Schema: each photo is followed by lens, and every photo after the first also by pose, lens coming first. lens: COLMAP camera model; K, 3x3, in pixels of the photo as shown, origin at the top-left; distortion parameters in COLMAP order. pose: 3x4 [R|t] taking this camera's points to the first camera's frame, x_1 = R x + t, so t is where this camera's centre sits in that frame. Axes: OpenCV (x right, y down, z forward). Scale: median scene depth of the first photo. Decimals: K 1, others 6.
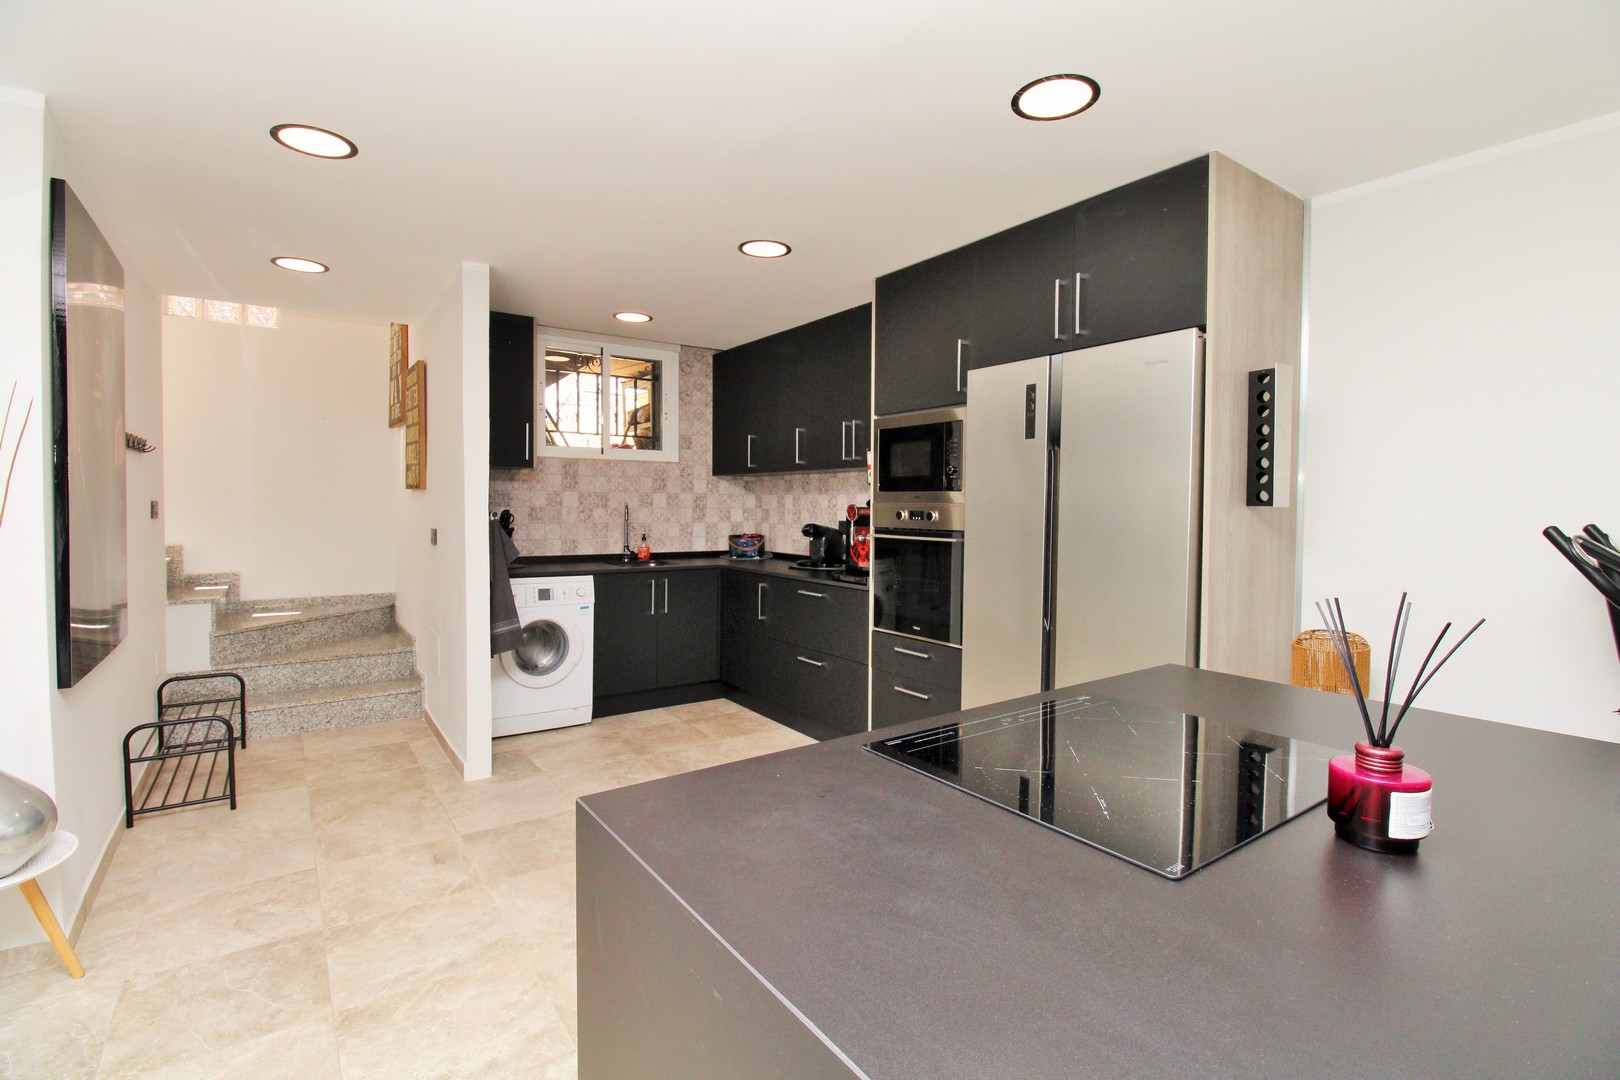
lens RADIAL K [[758.7, 0, 818.8], [0, 758.7, 536.7], [0, 0, 1]] dist [-0.013630, -0.005323]
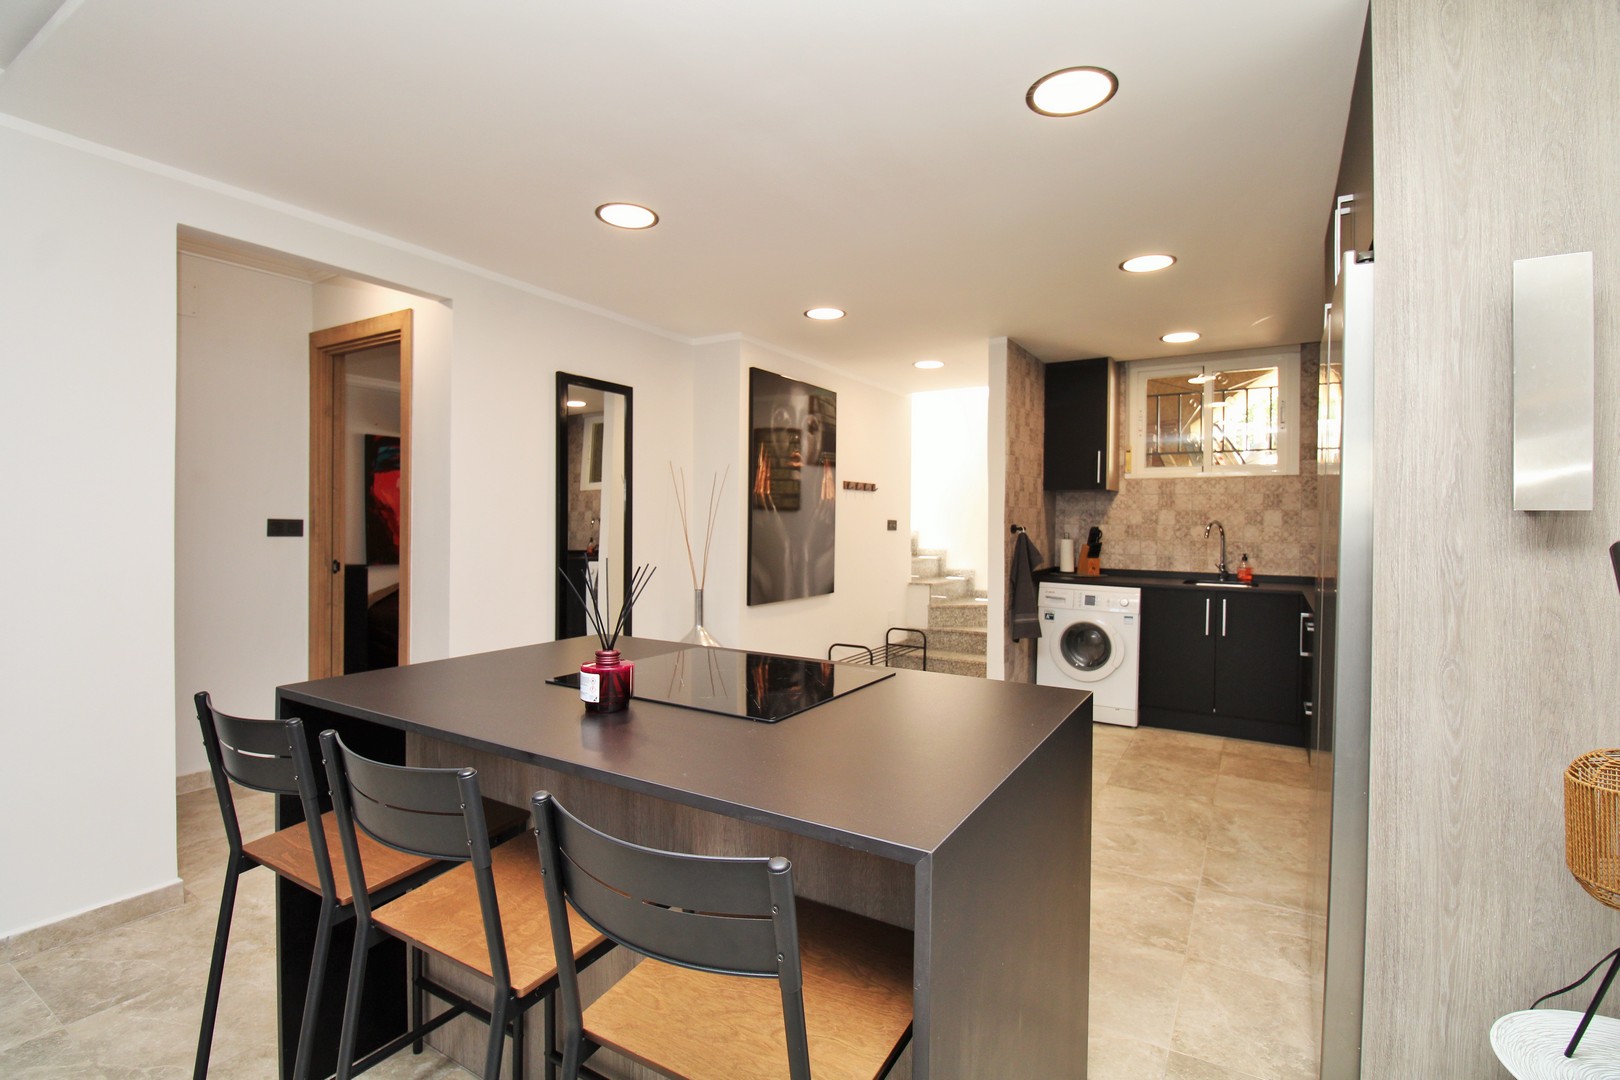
lens RADIAL K [[758.7, 0, 796.1], [0, 758.7, 528.9], [0, 0, 1]] dist [-0.013630, -0.005323]
pose [[0.371018, 0.004237, -0.928616, 0.561190], [-0.045308, 0.998881, -0.013545, 0.004619], [0.927520, 0.047099, 0.370795, 0.172113]]
